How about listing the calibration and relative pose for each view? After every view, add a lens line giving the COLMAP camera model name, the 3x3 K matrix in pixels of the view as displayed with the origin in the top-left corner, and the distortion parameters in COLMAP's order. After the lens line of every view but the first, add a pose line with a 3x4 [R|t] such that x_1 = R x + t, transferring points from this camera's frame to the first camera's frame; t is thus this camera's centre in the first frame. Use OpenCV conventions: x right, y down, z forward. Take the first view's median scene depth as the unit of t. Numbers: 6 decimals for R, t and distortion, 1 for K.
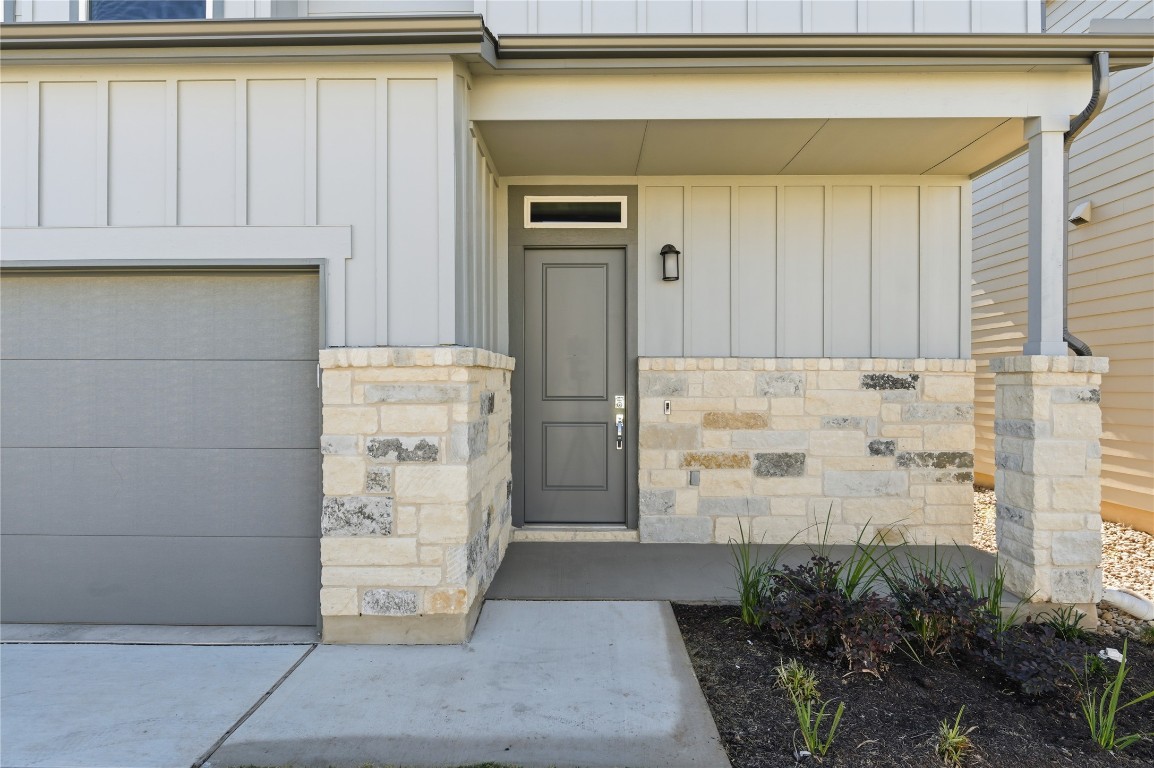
lens RADIAL K [[734.3, 0, 577.0], [0, 734.3, 384.0], [0, 0, 1]] dist [0.000476, -0.001242]
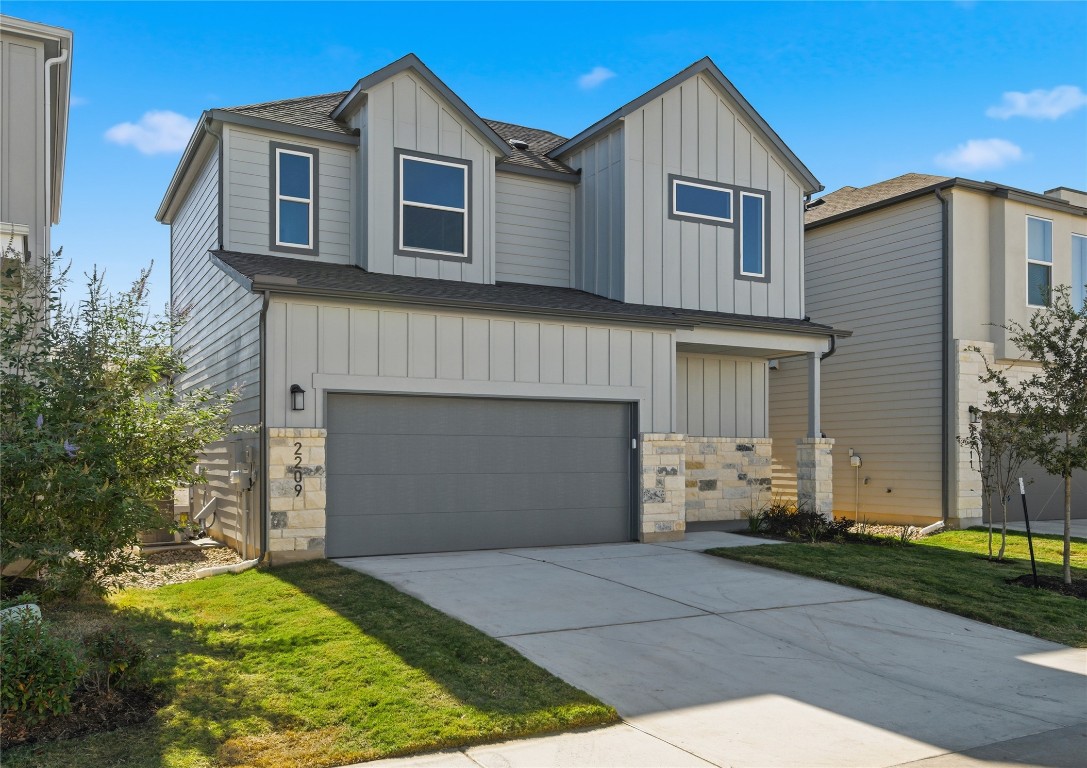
lens RADIAL K [[879.9, 0, 543.0], [0, 879.9, 466.6], [0, 0, 1]] dist [0.002305, 0.000750]
pose [[0.859929, -0.008425, 0.510344, -1.939753], [0.004210, 0.999947, 0.009415, 0.034427], [-0.510396, -0.005948, 0.859919, -1.328422]]
